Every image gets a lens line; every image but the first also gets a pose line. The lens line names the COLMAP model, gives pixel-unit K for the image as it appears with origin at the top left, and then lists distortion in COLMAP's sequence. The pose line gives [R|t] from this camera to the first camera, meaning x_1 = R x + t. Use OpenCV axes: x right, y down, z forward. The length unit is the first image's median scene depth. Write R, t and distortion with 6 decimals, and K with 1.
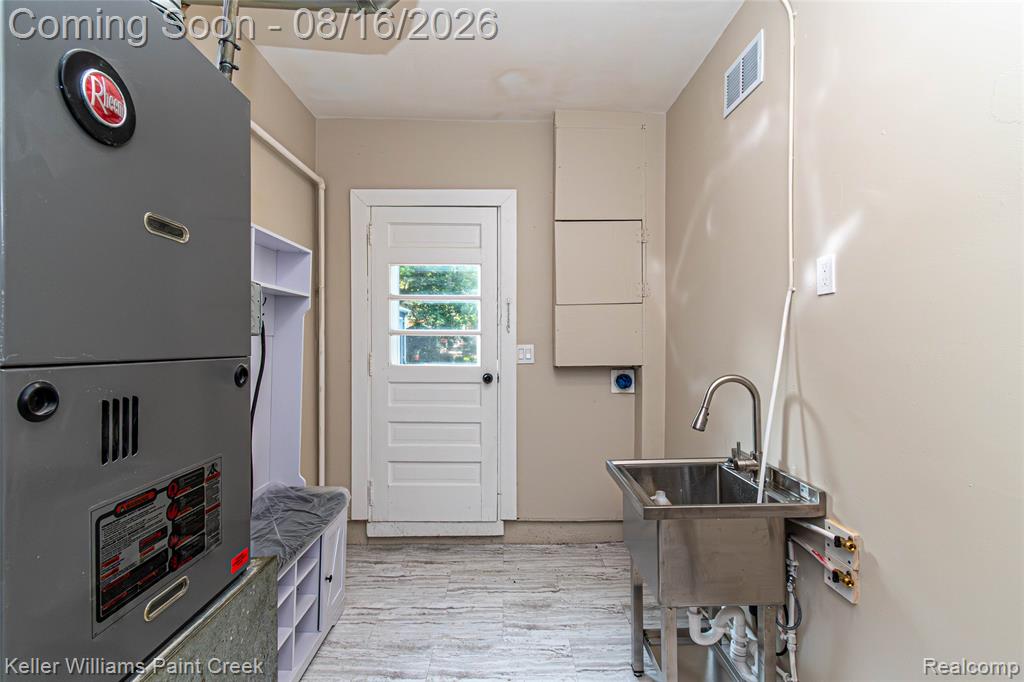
lens RADIAL K [[456.6, 0, 511.9], [0, 456.6, 347.0], [0, 0, 1]] dist [0.001987, -0.001018]
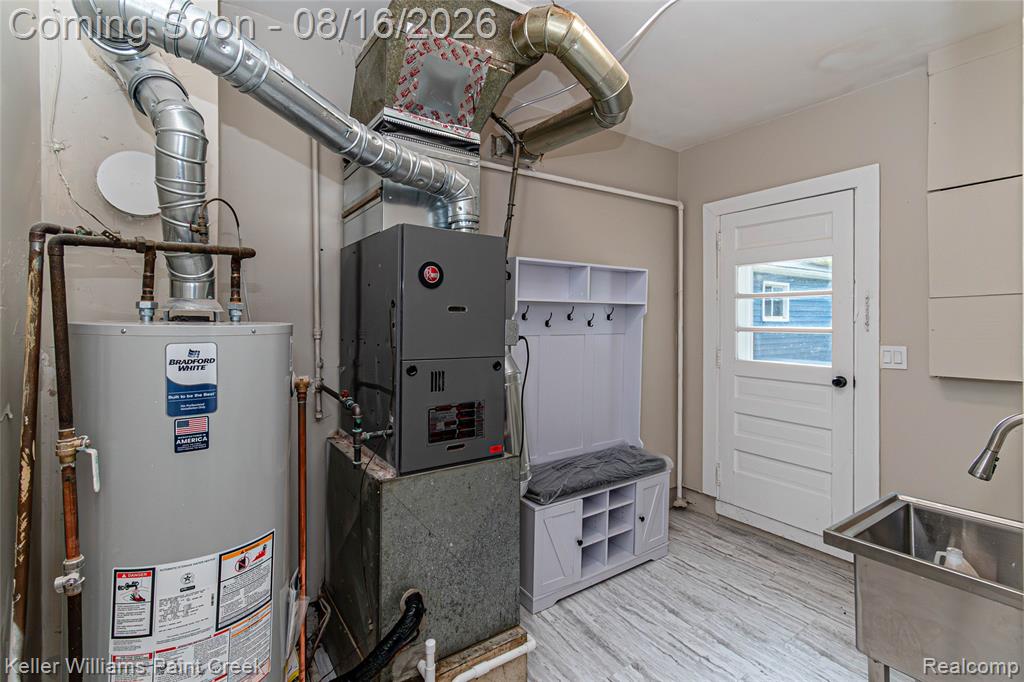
lens RADIAL K [[456.6, 0, 499.2], [0, 456.6, 322.3], [0, 0, 1]] dist [0.001987, -0.001018]
pose [[0.536140, -0.001161, -0.844128, 0.384757], [-0.009920, 0.999921, -0.007676, -0.038666], [0.844071, 0.012490, 0.536086, -0.053236]]
